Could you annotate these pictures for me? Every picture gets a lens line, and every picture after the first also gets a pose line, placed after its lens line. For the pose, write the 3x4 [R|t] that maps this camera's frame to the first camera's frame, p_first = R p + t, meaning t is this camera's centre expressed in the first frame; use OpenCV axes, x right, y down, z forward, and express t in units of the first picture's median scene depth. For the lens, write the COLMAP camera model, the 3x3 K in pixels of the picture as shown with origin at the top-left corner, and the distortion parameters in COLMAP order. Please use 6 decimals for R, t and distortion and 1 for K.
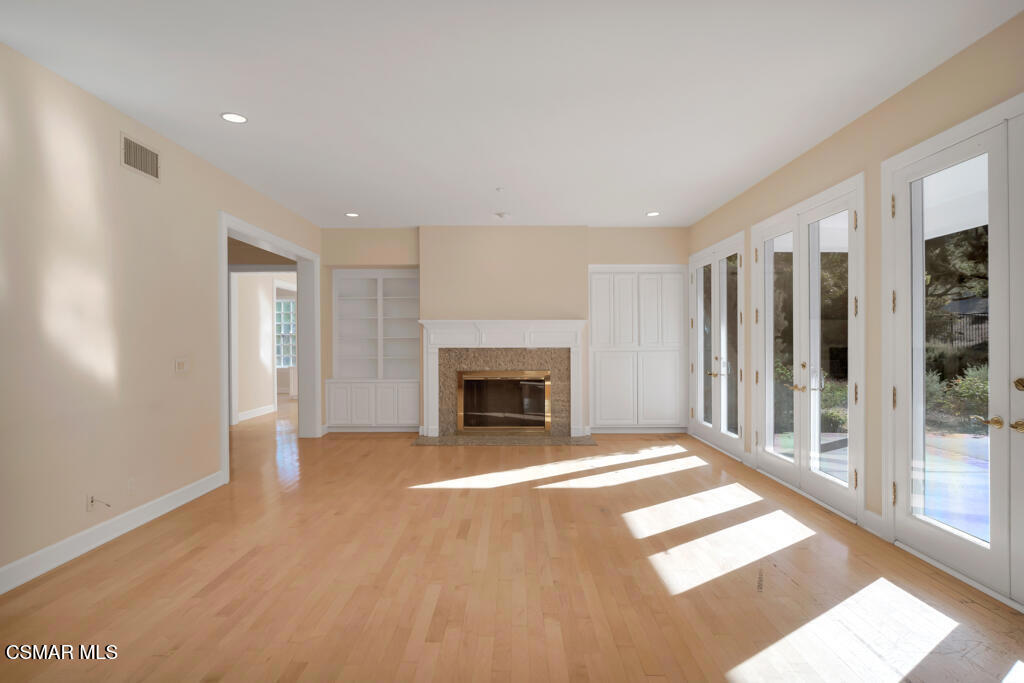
lens RADIAL K [[504.2, 0, 516.8], [0, 504.2, 342.2], [0, 0, 1]] dist [-0.023649, 0.000708]
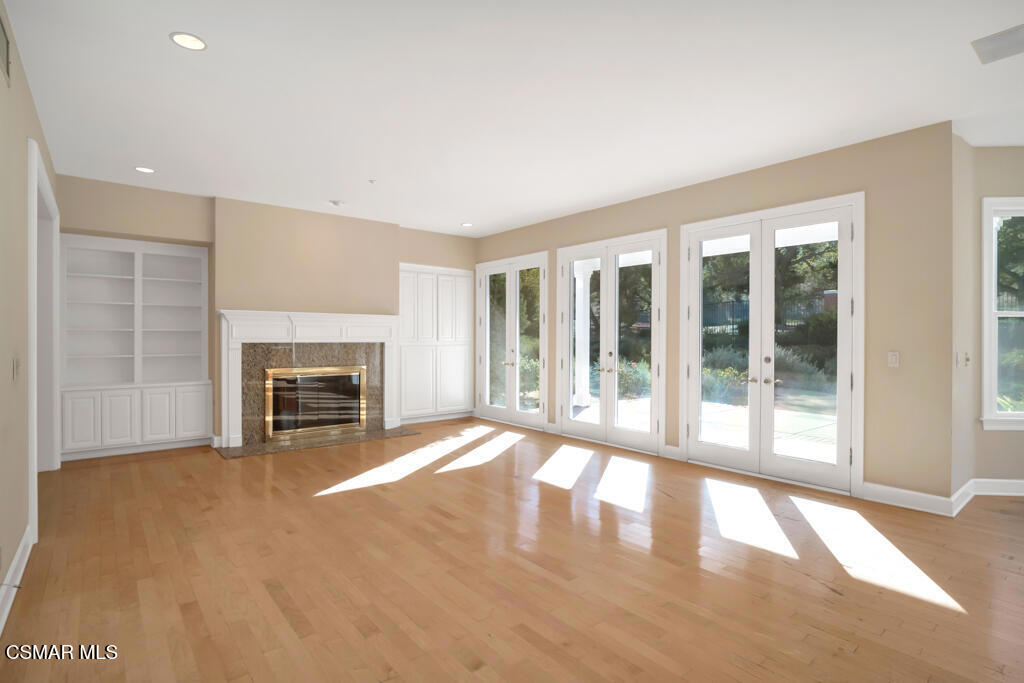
lens RADIAL K [[504.2, 0, 516.8], [0, 504.2, 342.2], [0, 0, 1]] dist [-0.023649, 0.000708]
pose [[0.766974, -0.000990, 0.641677, -0.342322], [-0.003567, 0.999977, 0.005806, 0.003540], [-0.641668, -0.006742, 0.766953, 0.047063]]
